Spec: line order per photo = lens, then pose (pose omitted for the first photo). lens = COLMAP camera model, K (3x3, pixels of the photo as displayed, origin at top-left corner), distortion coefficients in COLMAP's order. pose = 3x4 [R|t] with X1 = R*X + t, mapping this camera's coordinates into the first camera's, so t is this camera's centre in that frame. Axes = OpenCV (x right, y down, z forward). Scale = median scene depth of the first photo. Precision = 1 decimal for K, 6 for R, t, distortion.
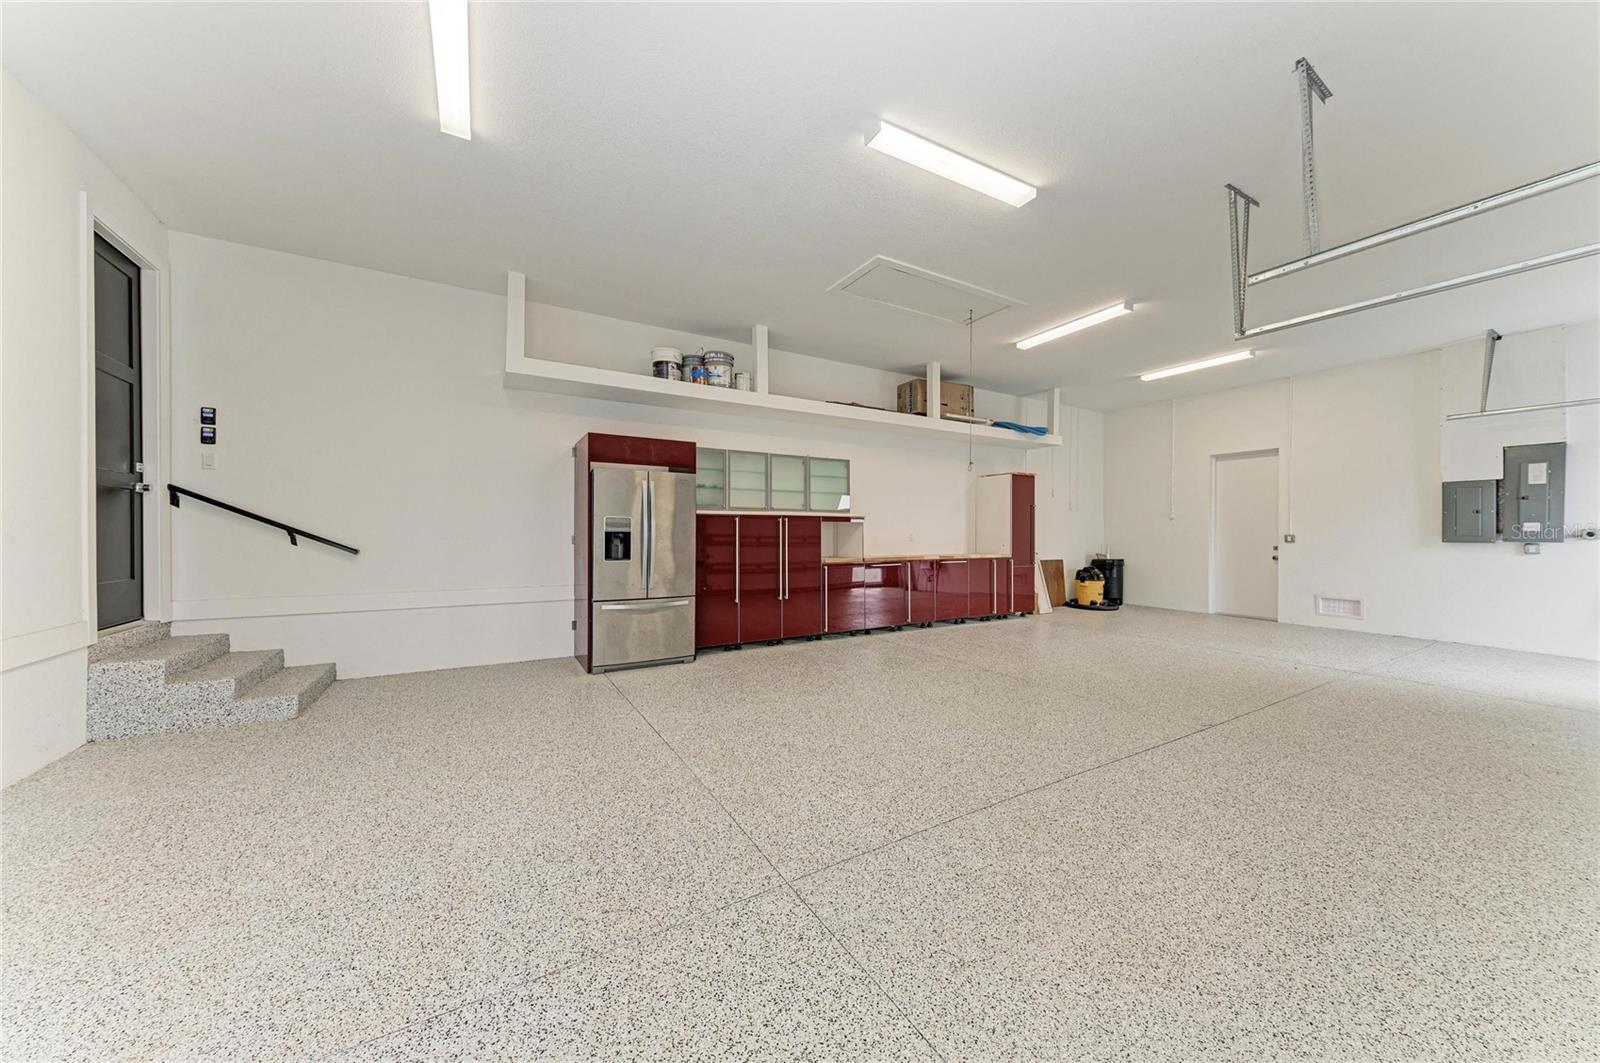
lens RADIAL K [[558.7, 0, 800.0], [0, 558.7, 531.5], [0, 0, 1]] dist [0.009368, -0.000011]
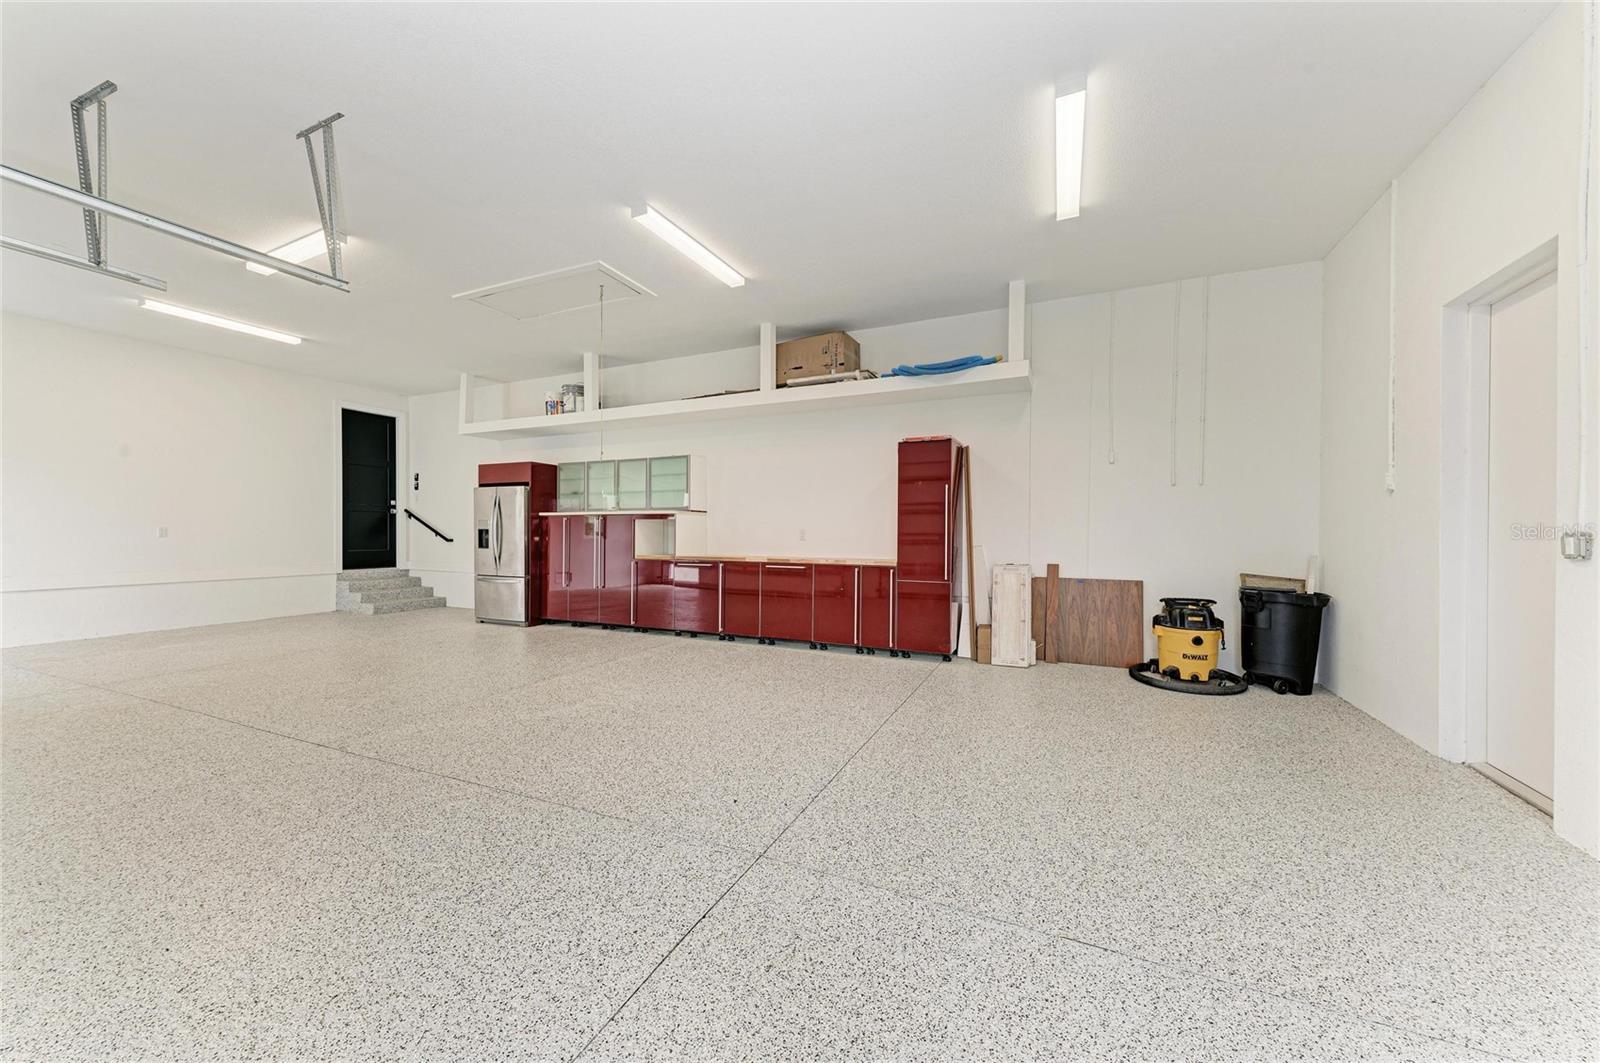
lens RADIAL K [[574.5, 0, 800.0], [0, 574.5, 531.5], [0, 0, 1]] dist [0.000354, -0.000021]
pose [[0.573725, -0.002325, -0.819045, 1.047018], [-0.000976, 0.999993, -0.003523, 0.008276], [0.819048, 0.002820, 0.573718, 0.603880]]
